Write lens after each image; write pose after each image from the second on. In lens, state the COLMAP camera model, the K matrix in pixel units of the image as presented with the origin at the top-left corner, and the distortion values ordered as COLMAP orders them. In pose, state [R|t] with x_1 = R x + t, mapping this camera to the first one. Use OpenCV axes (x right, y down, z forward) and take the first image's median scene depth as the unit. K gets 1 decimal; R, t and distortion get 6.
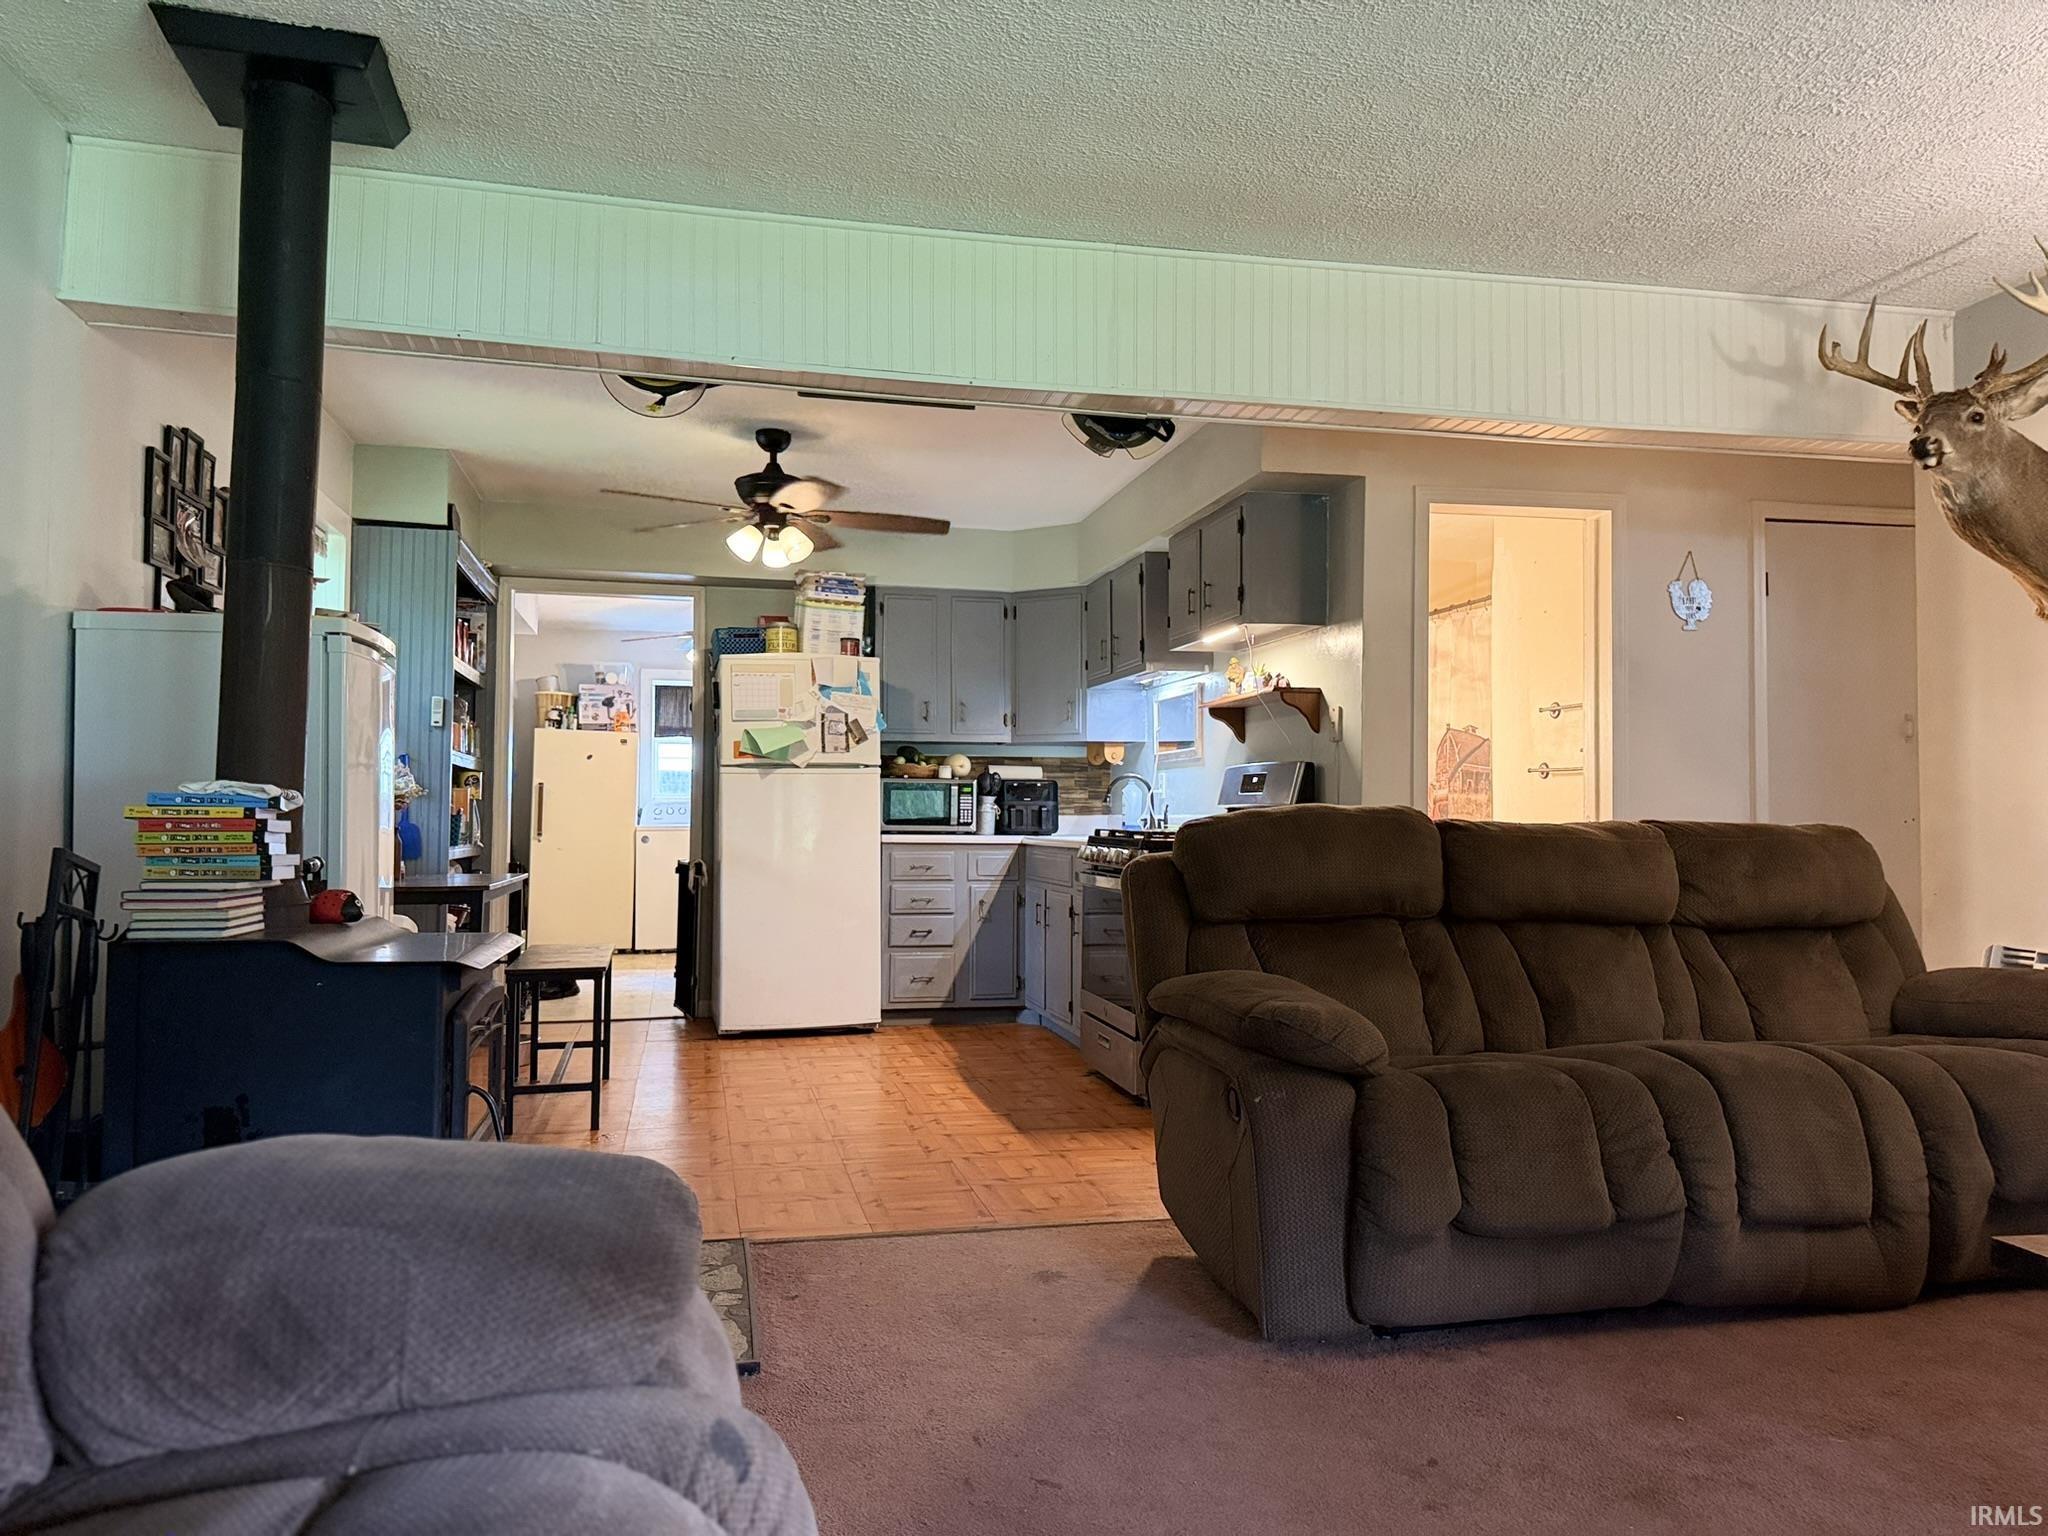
lens RADIAL K [[1444.3, 0, 1024.0], [0, 1444.3, 768.0], [0, 0, 1]] dist [0.065091, -0.000215]
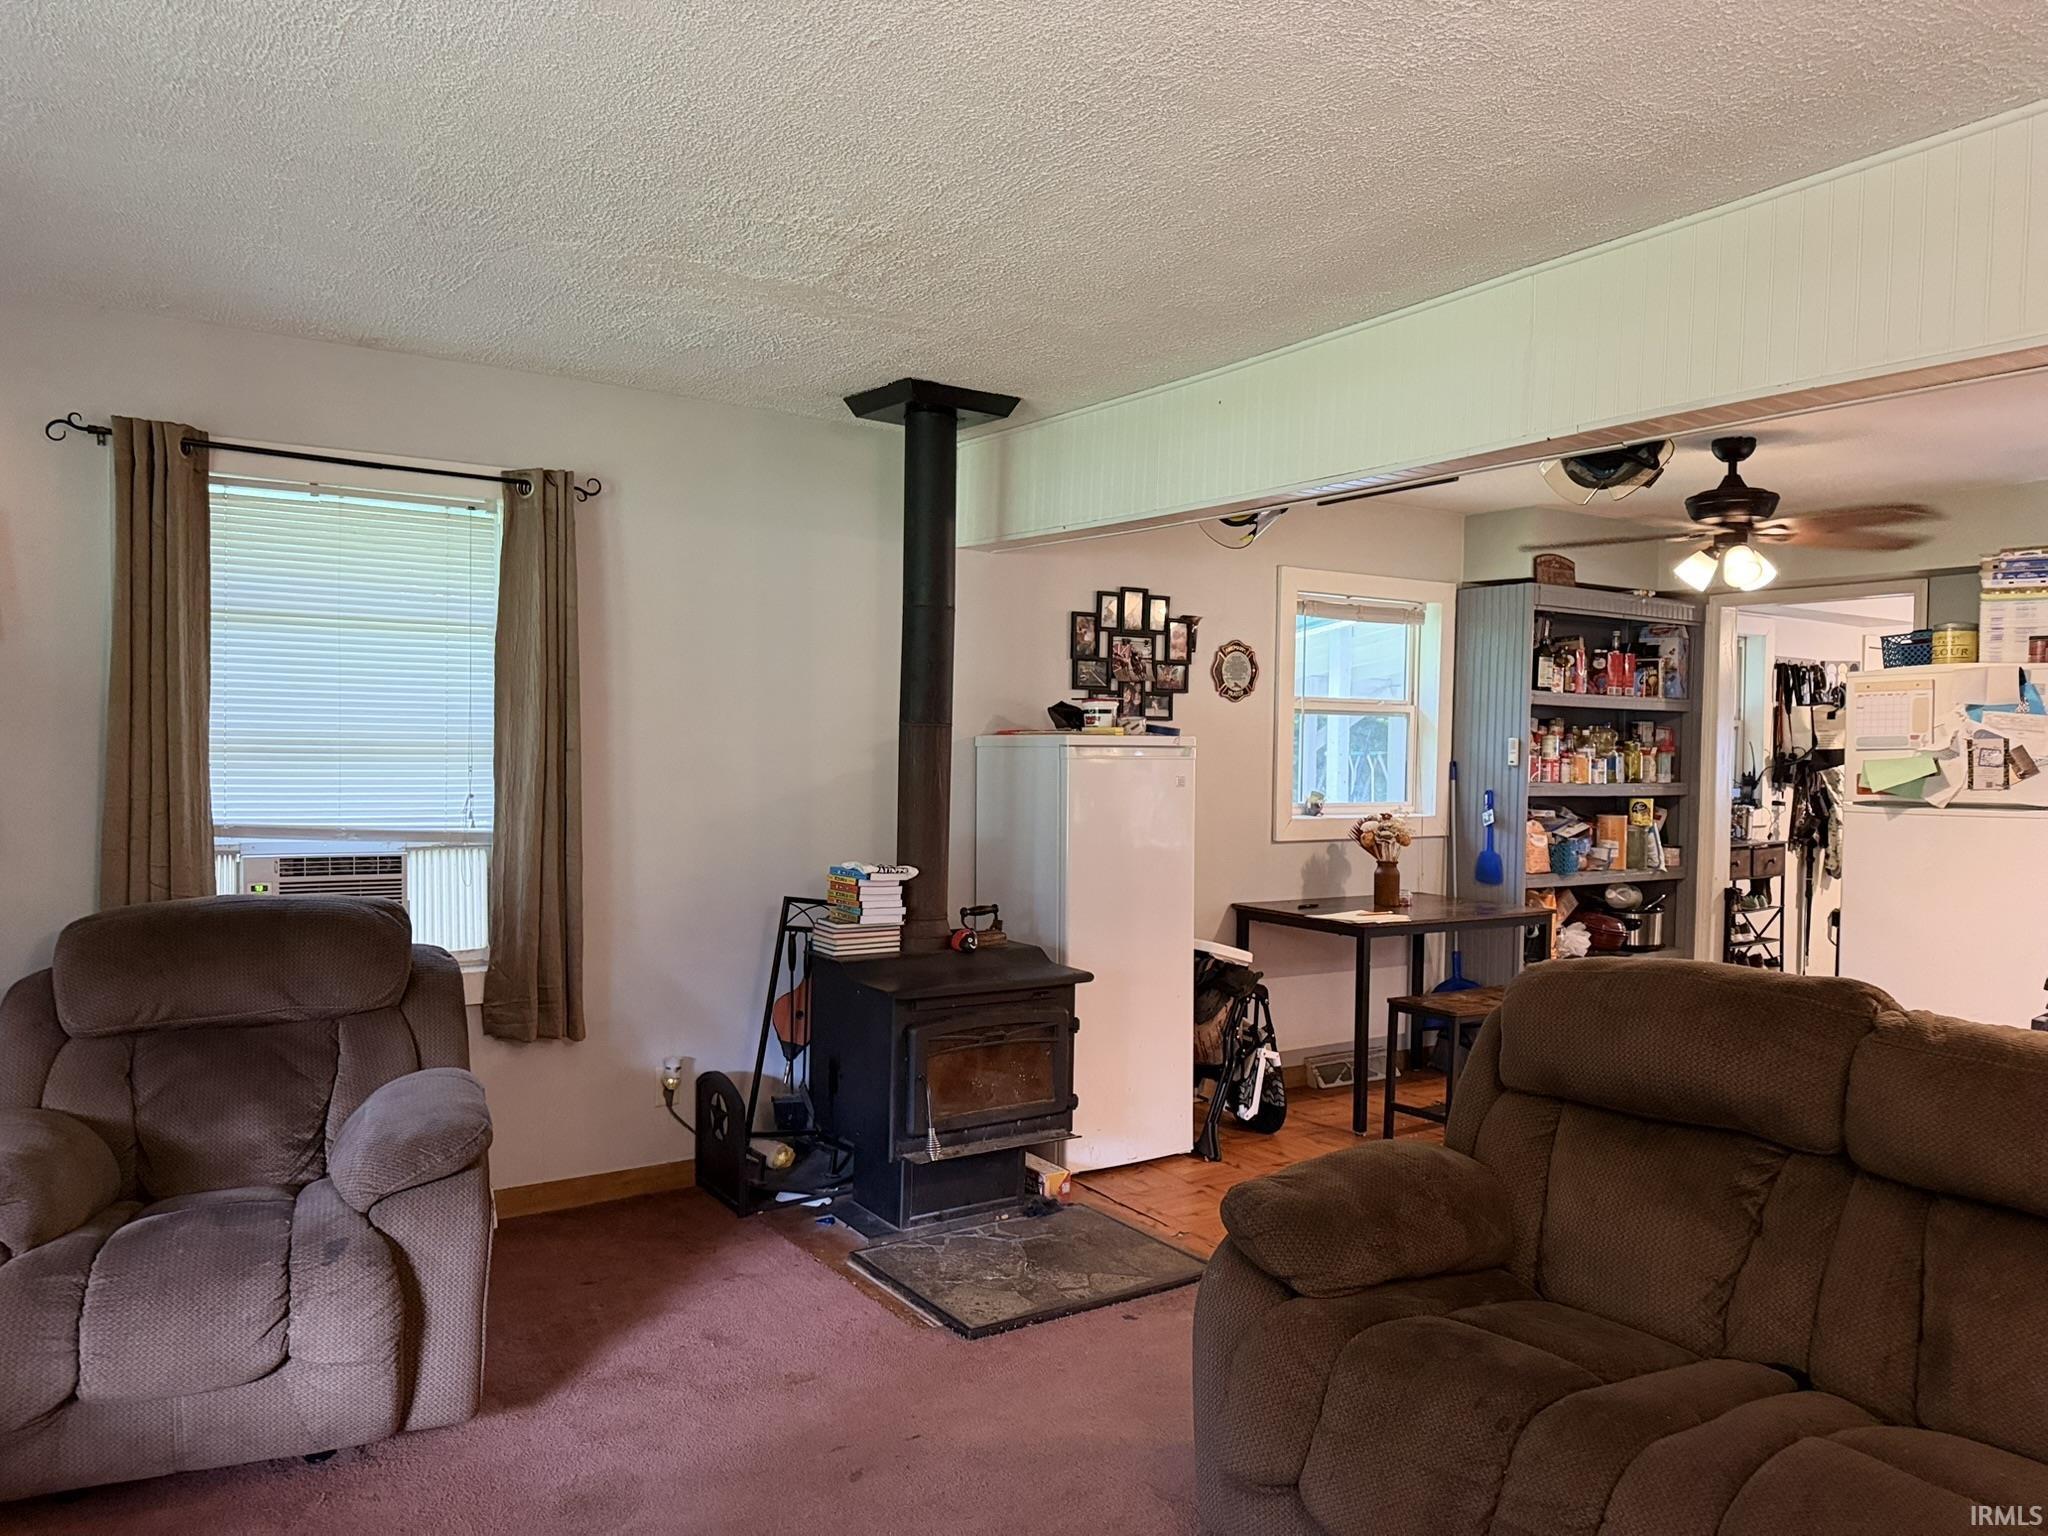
lens RADIAL K [[1444.3, 0, 1024.0], [0, 1444.3, 768.0], [0, 0, 1]] dist [0.065091, -0.000215]
pose [[0.366946, 0.011674, -0.930169, 0.422807], [0.022681, 0.999512, 0.021492, -0.051434], [0.929966, -0.028984, 0.366502, 0.225953]]
